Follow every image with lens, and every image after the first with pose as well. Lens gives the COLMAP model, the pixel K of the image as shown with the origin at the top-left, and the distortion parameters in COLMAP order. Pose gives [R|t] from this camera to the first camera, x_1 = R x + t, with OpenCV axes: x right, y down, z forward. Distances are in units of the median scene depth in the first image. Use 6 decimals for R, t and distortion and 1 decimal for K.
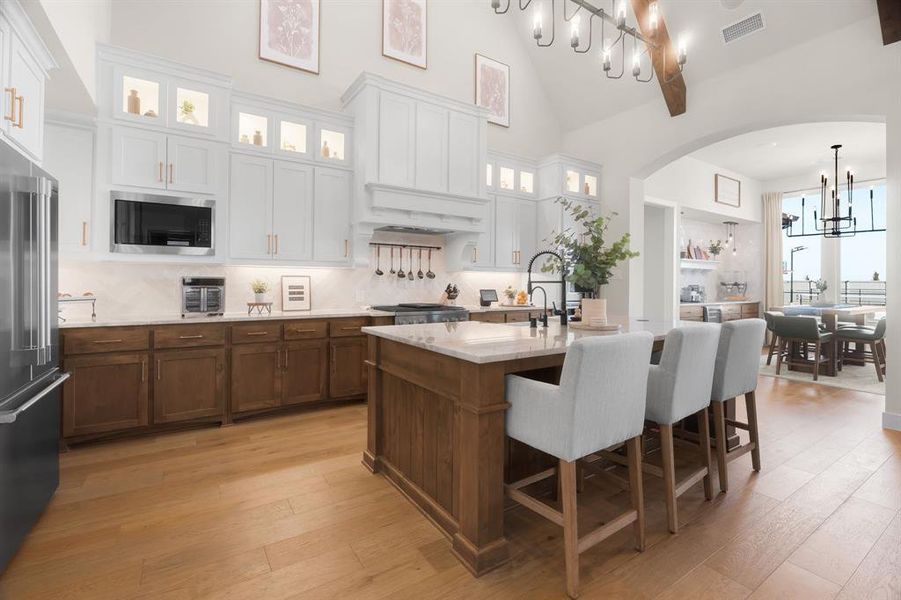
lens RADIAL K [[406.3, 0, 448.7], [0, 406.3, 284.5], [0, 0, 1]] dist [-0.002526, -0.000026]
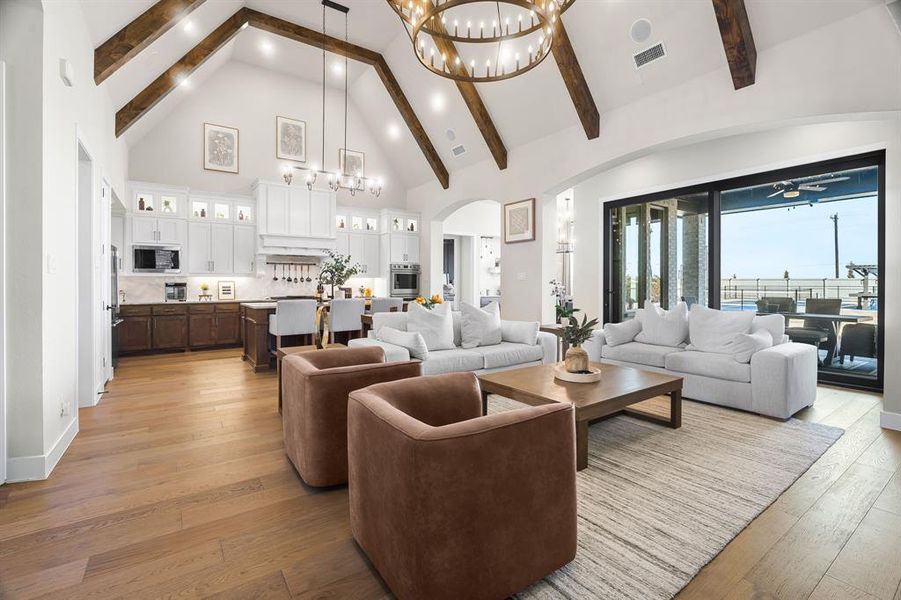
lens RADIAL K [[405.3, 0, 448.0], [0, 405.3, 289.6], [0, 0, 1]] dist [-0.001612, 0.000103]
pose [[0.999695, -0.008846, 0.023057, 0.607359], [0.008585, 0.999898, 0.011426, 0.005008], [-0.023156, -0.011225, 0.999669, -0.906711]]
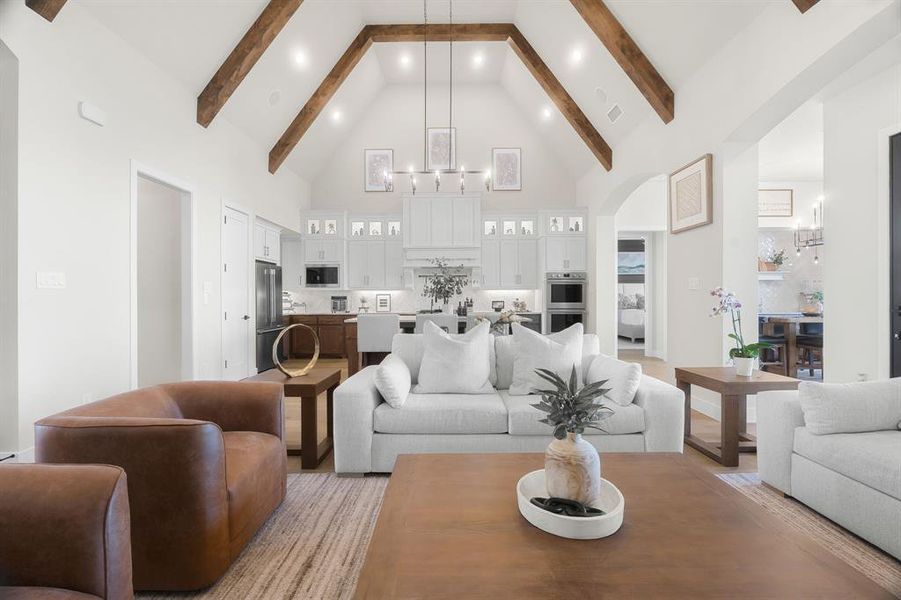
lens RADIAL K [[400.4, 0, 450.5], [0, 400.4, 300.0], [0, 0, 1]] dist [-0.004722, -0.000217]
pose [[0.831622, -0.006229, -0.555307, 0.990337], [0.008472, 0.999963, 0.001470, 0.006440], [0.555277, -0.005927, 0.831644, -0.461477]]
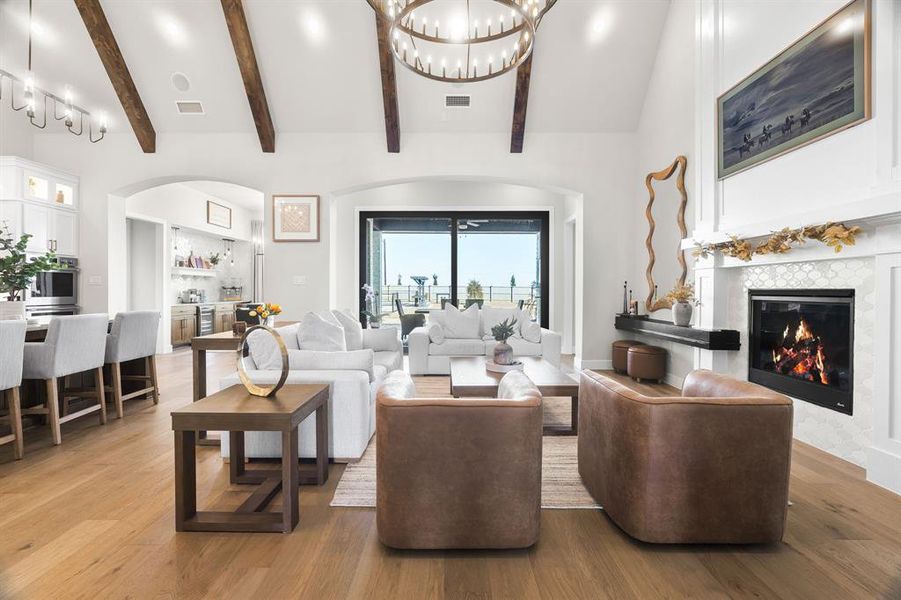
lens RADIAL K [[405.3, 0, 448.0], [0, 405.3, 289.6], [0, 0, 1]] dist [-0.001612, 0.000103]
pose [[0.554693, -0.007138, 0.832024, 0.040808], [0.004340, 0.999974, 0.005685, -0.001319], [-0.832043, 0.000458, 0.554710, -0.519143]]
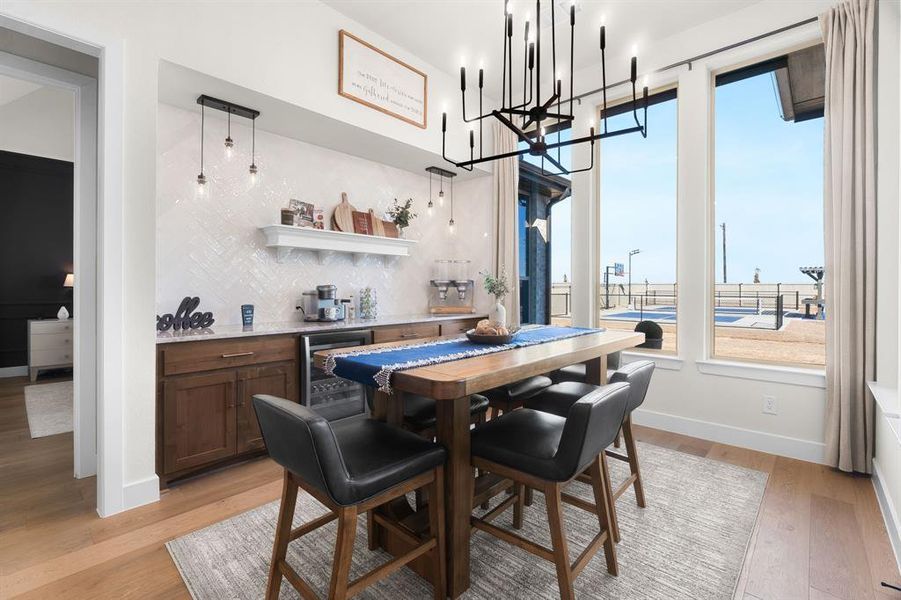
lens RADIAL K [[400.8, 0, 451.3], [0, 400.8, 293.1], [0, 0, 1]] dist [-0.014193, 0.000404]
pose [[0.969105, -0.006517, 0.246563, 1.100130], [0.003316, 0.999905, 0.013396, 0.007778], [-0.246627, -0.012164, 0.969034, 0.910753]]
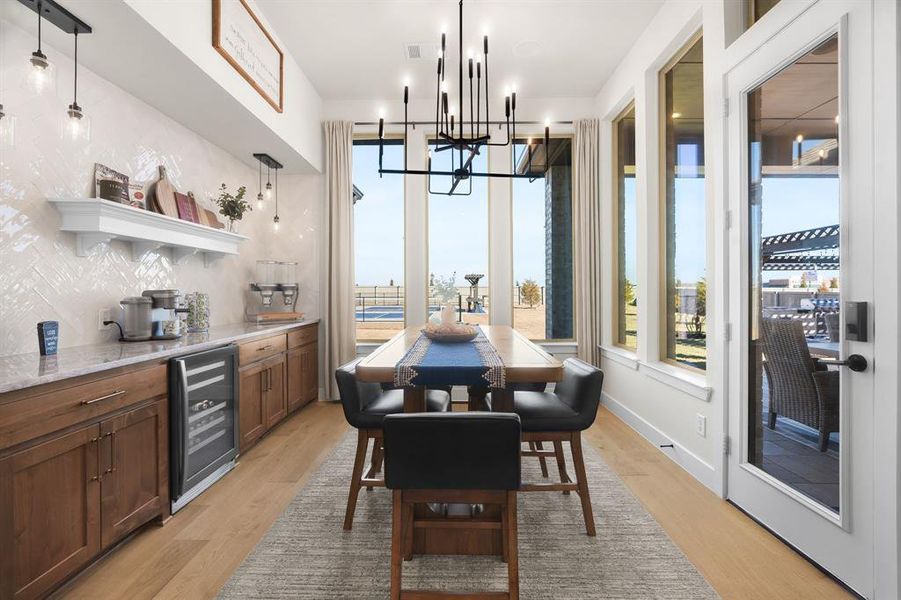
lens RADIAL K [[400.8, 0, 451.3], [0, 400.8, 293.1], [0, 0, 1]] dist [-0.014193, 0.000404]
pose [[0.553482, -0.011645, 0.832780, 0.804413], [0.005525, 0.999932, 0.010311, 0.002839], [-0.832843, -0.001106, 0.553508, 1.069627]]
